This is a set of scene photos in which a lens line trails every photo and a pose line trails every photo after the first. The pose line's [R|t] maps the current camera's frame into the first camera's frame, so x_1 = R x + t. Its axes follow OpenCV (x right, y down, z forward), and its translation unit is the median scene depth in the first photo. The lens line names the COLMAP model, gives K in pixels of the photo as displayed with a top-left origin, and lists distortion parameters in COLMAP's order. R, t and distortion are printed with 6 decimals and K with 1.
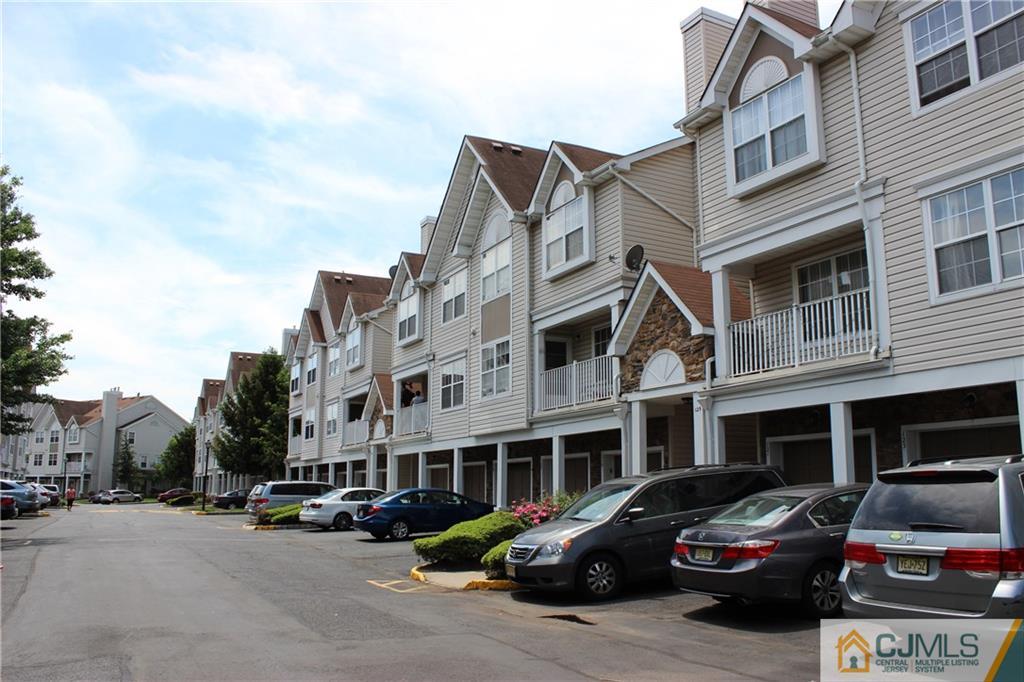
lens RADIAL K [[854.2, 0, 512.0], [0, 854.2, 341.0], [0, 0, 1]] dist [-0.150469, 0.126587]
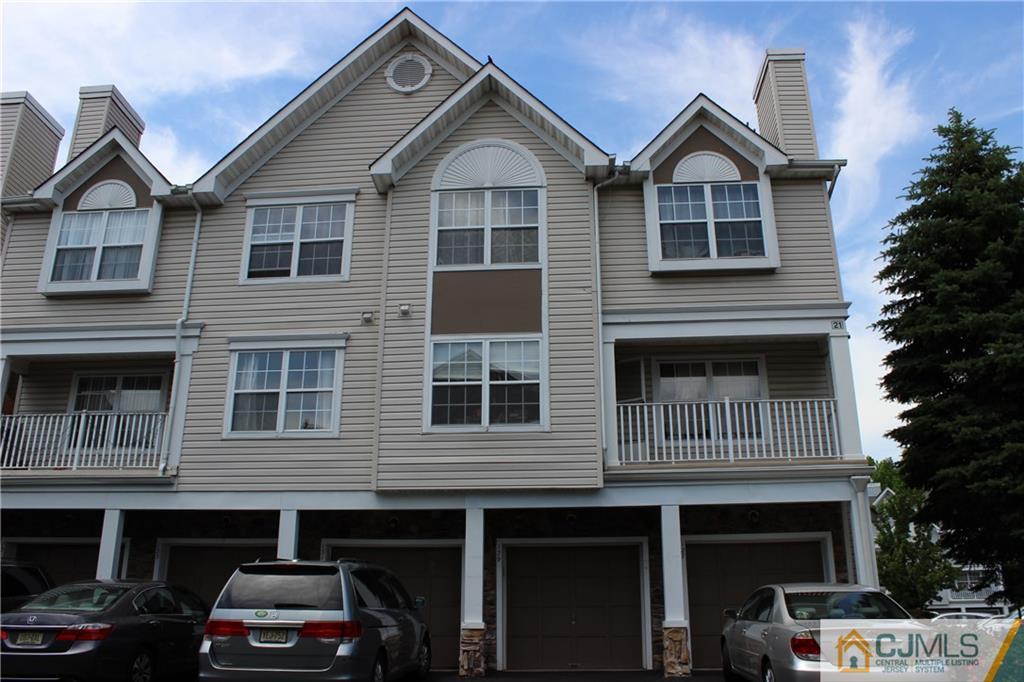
lens RADIAL K [[854.2, 0, 512.0], [0, 854.2, 341.0], [0, 0, 1]] dist [-0.150469, 0.126587]
pose [[0.524519, 0.280904, 0.803725, -0.263073], [-0.147263, 0.959709, -0.239316, 0.045759], [-0.838567, 0.007167, 0.544752, -0.012743]]
